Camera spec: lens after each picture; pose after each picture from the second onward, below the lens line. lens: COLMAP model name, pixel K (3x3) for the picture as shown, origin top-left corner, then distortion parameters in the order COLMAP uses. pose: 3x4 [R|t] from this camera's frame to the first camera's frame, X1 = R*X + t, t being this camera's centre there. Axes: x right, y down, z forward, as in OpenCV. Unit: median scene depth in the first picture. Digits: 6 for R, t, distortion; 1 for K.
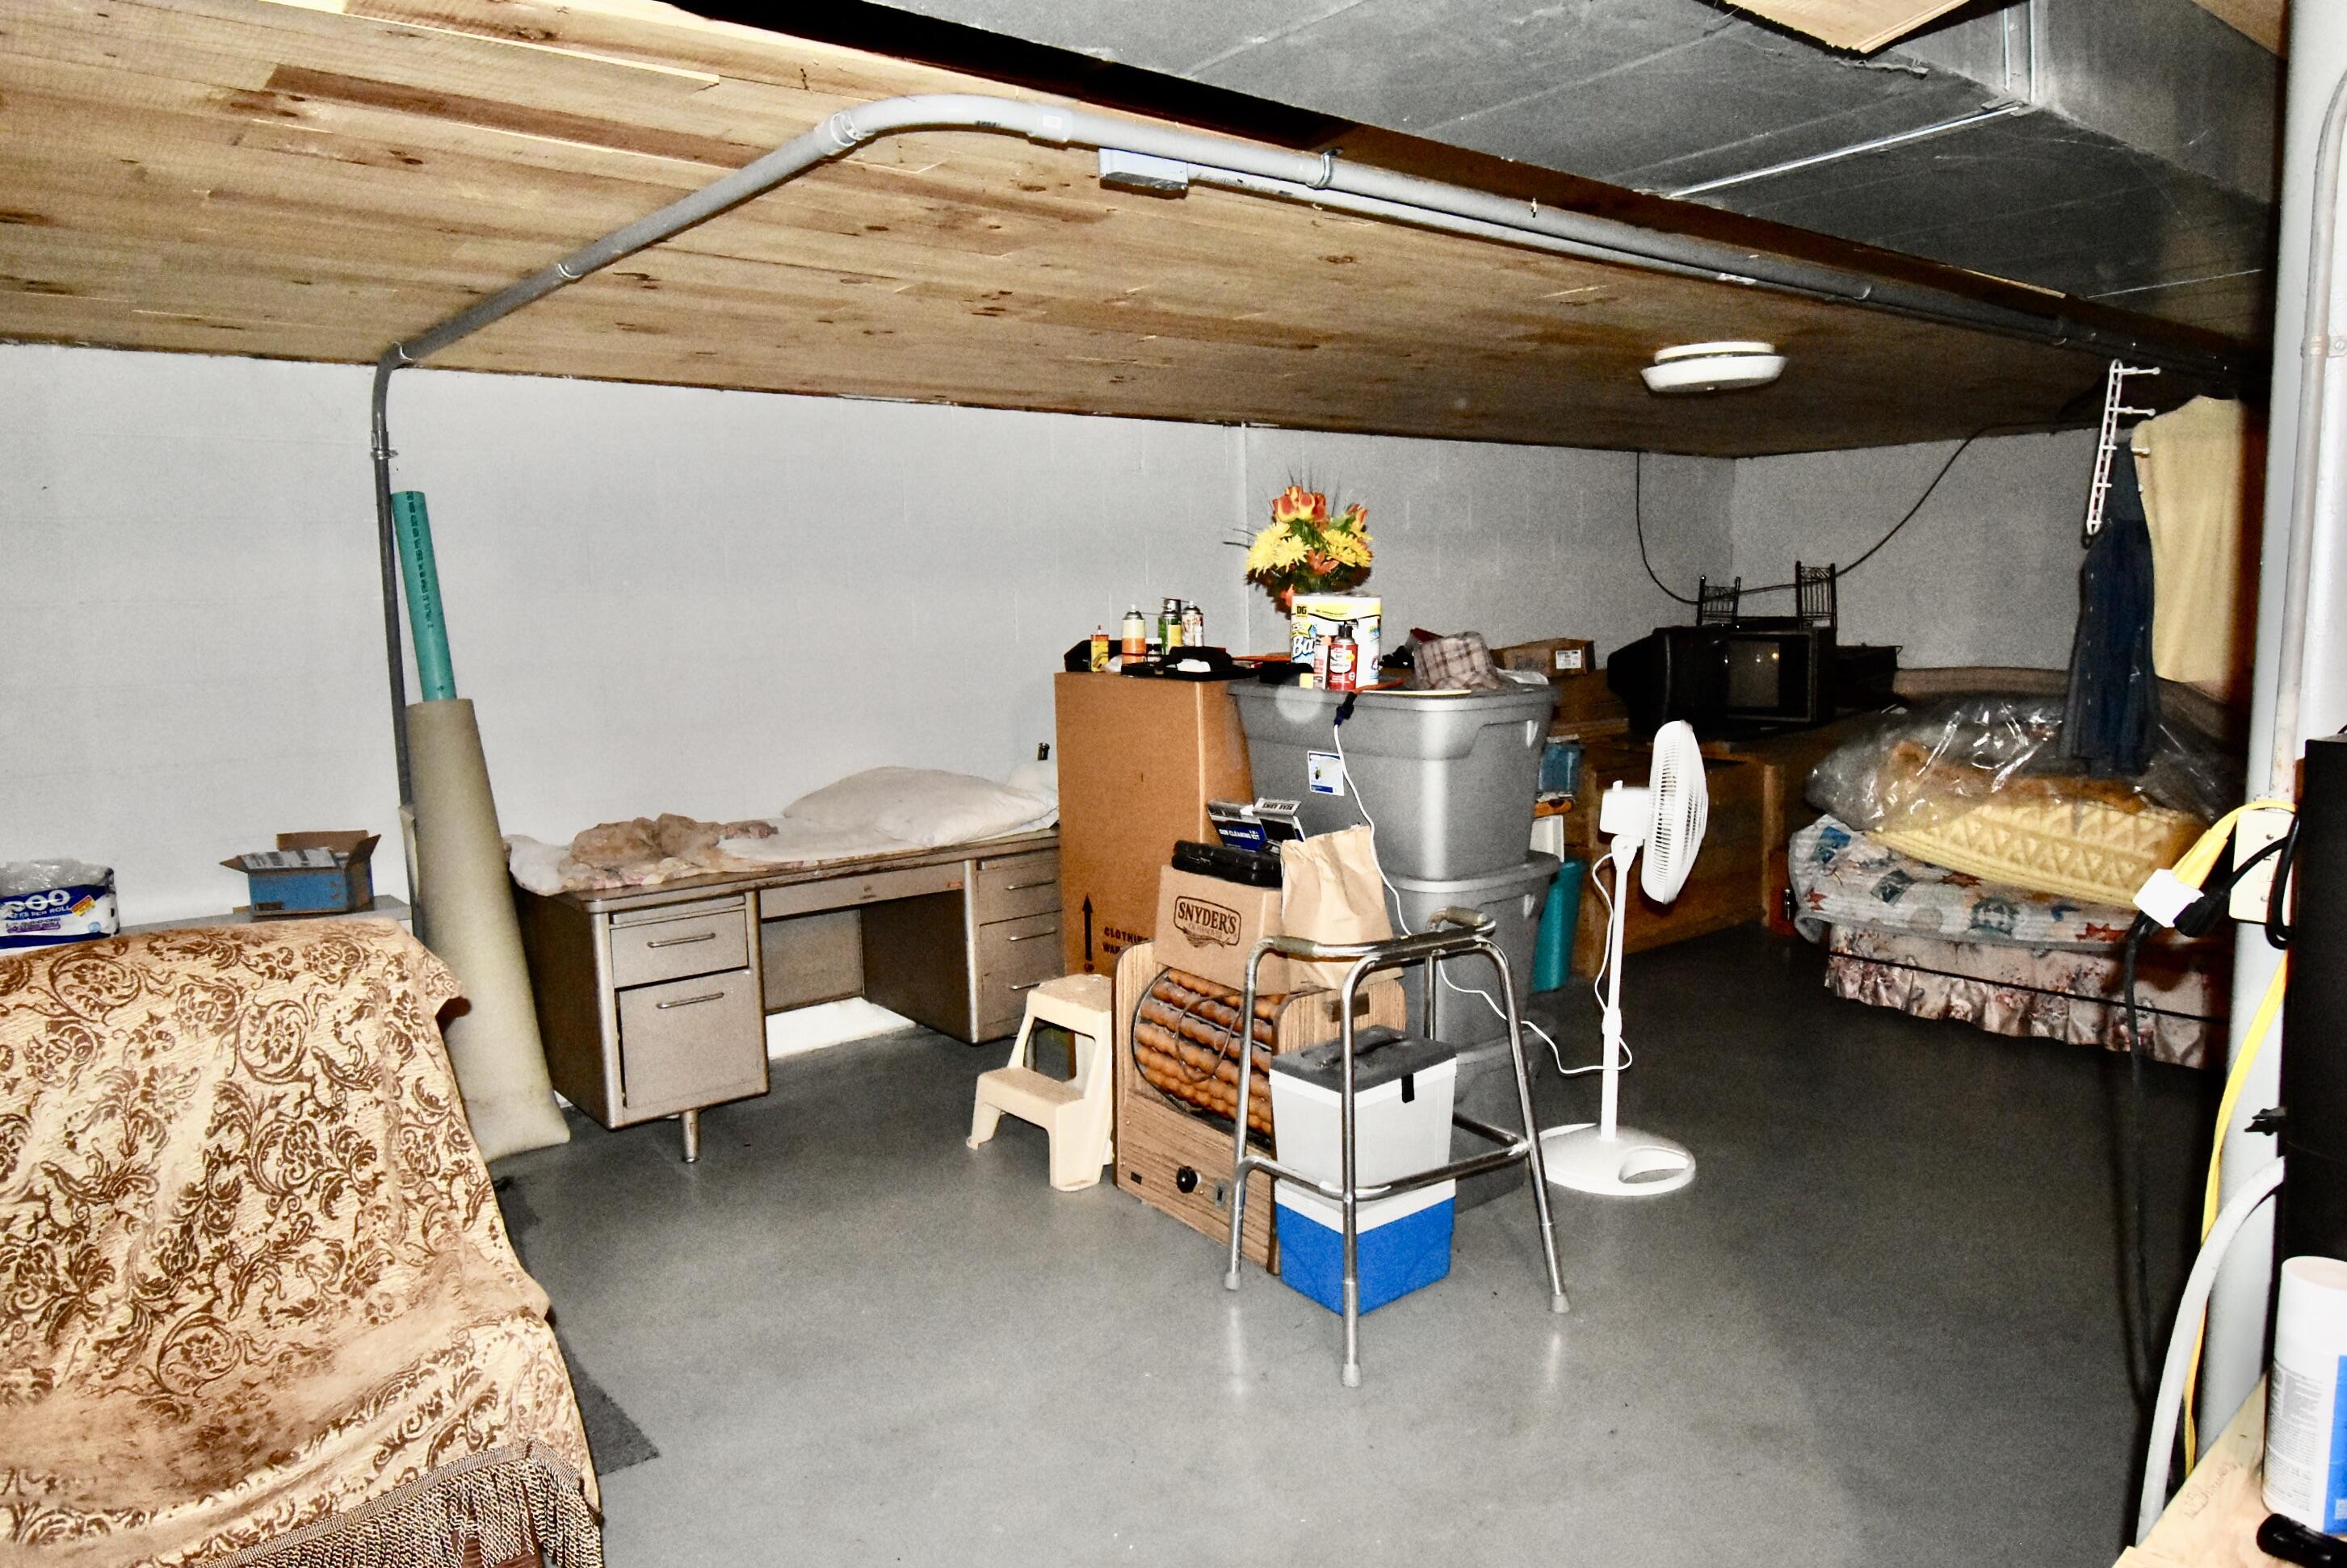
lens RADIAL K [[1491.4, 0, 1173.5], [0, 1491.4, 784.0], [0, 0, 1]] dist [0.016043, -0.028818]
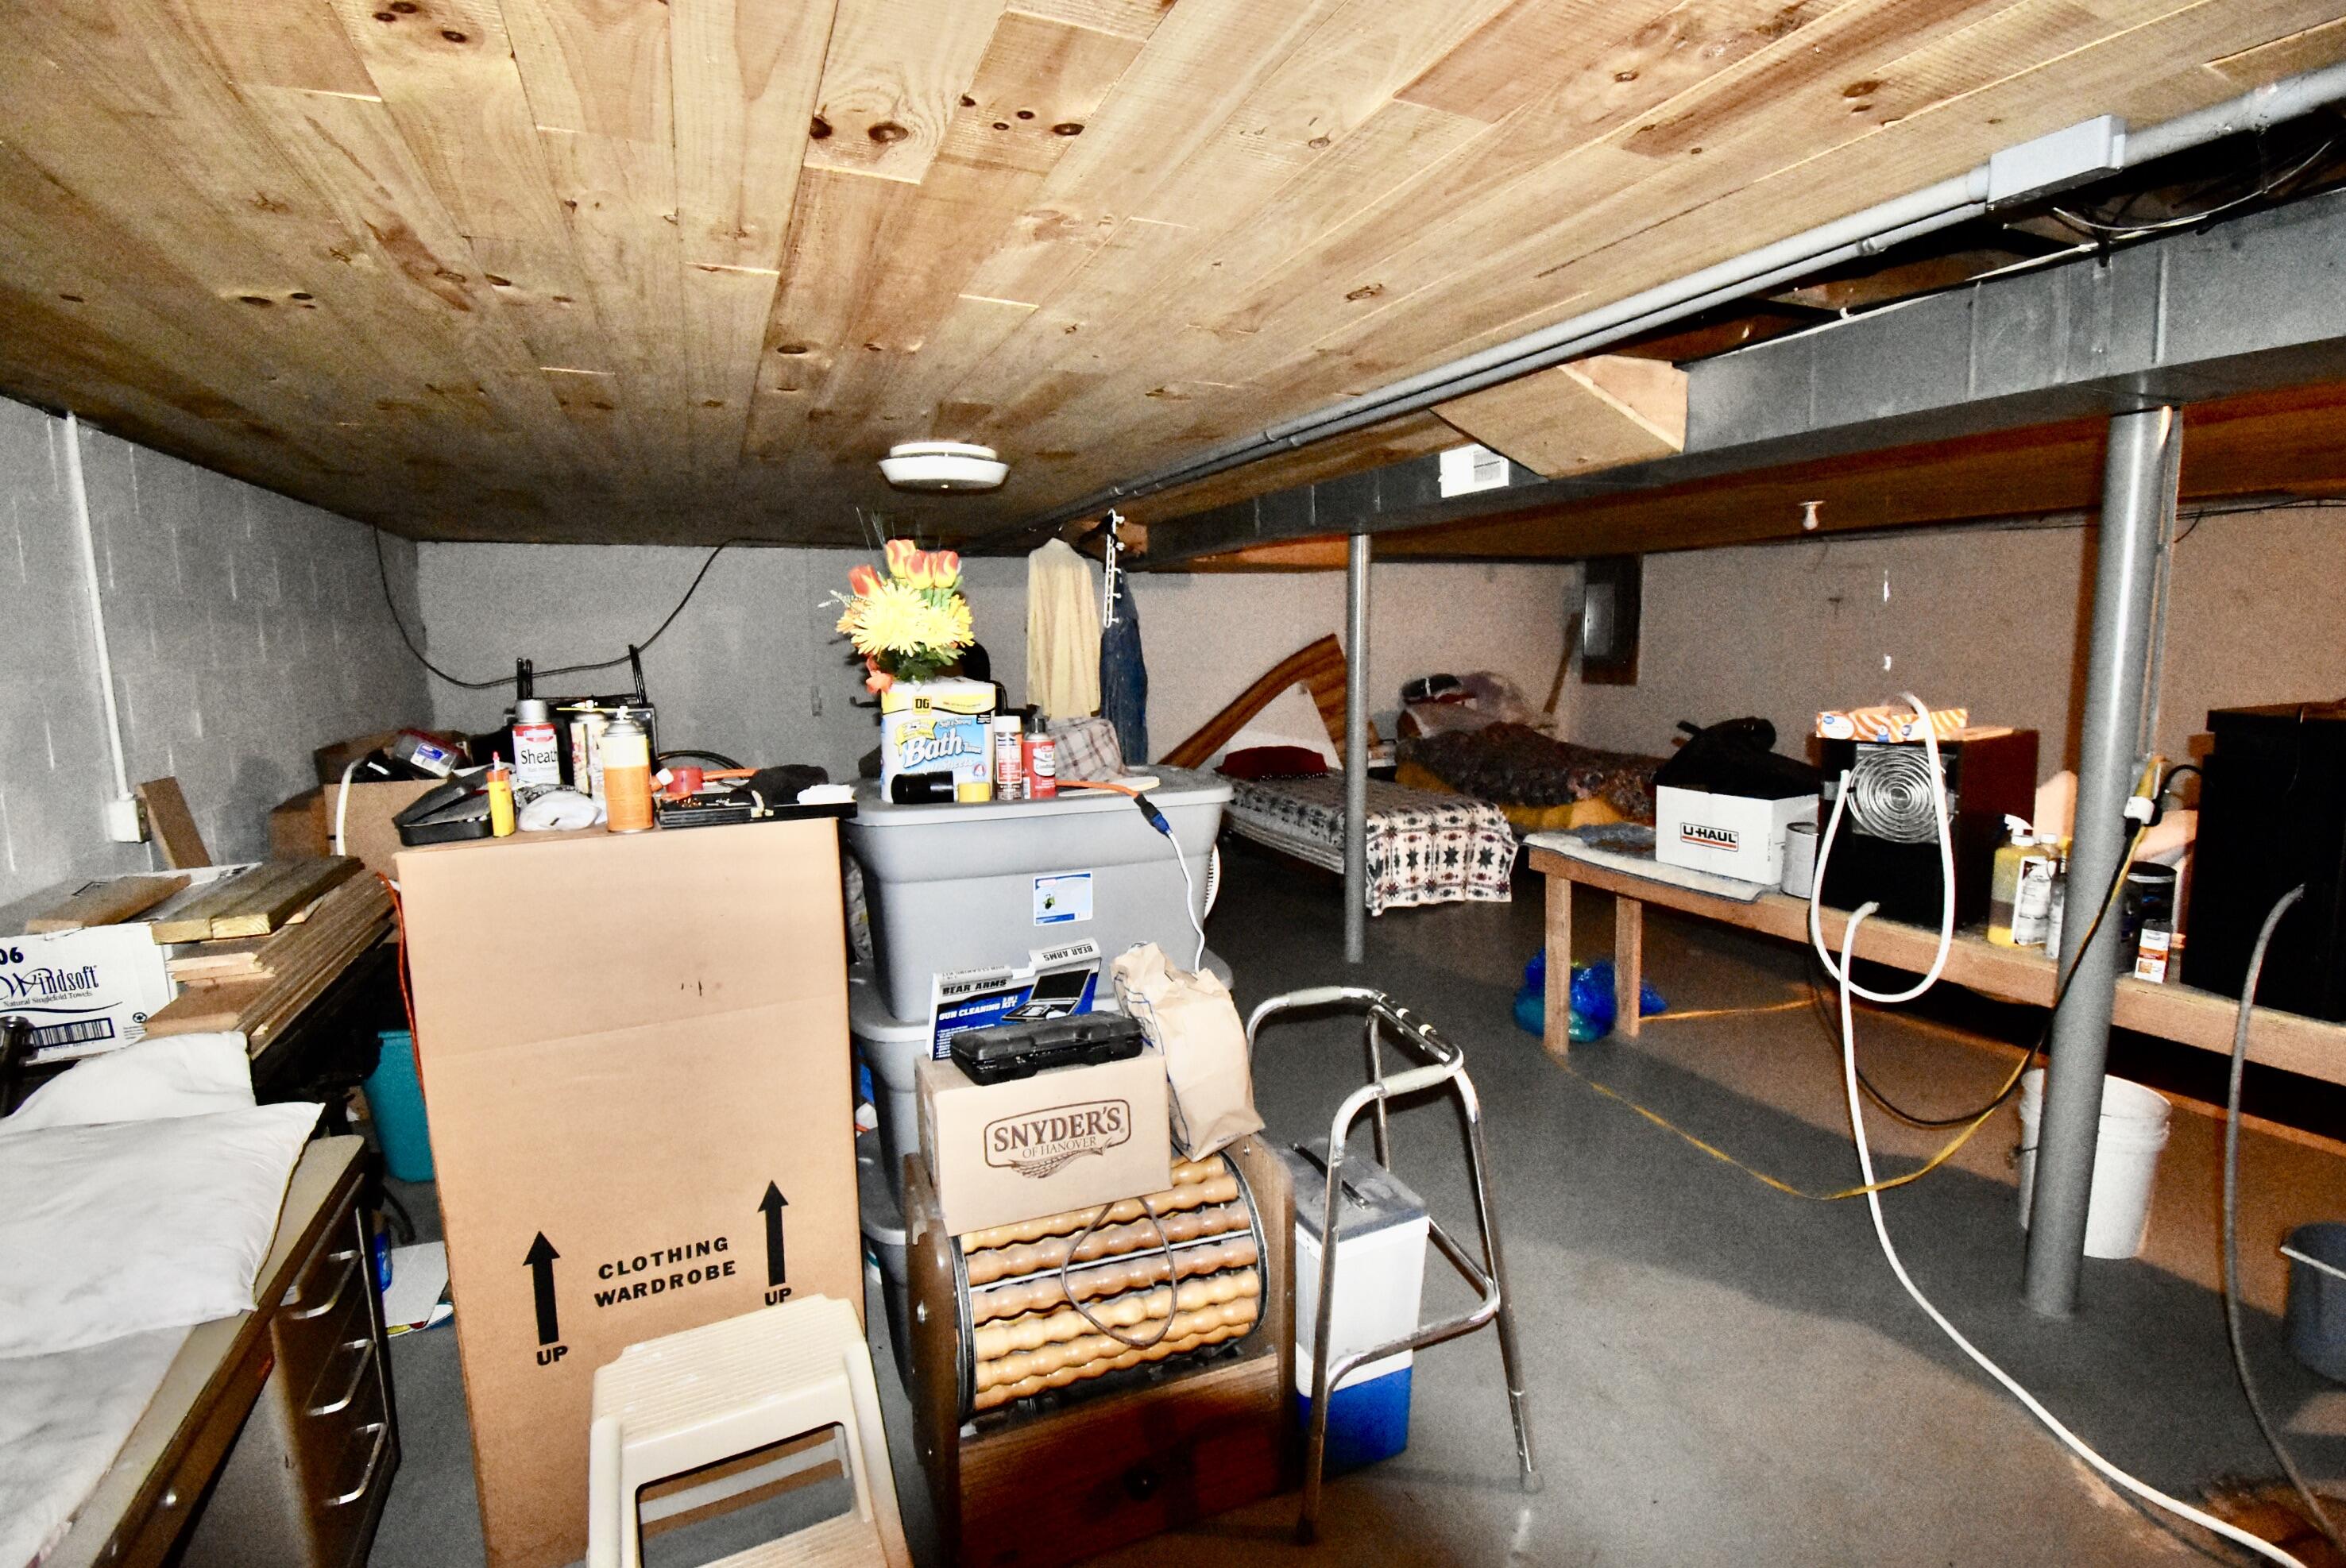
lens RADIAL K [[1046.7, 0, 1165.0], [0, 1046.7, 770.8], [0, 0, 1]] dist [0.020666, -0.023959]
pose [[0.249037, -0.107417, 0.962519, -0.420564], [0.136547, 0.987797, 0.074909, -0.109438], [-0.958820, 0.112774, 0.260665, 0.766380]]
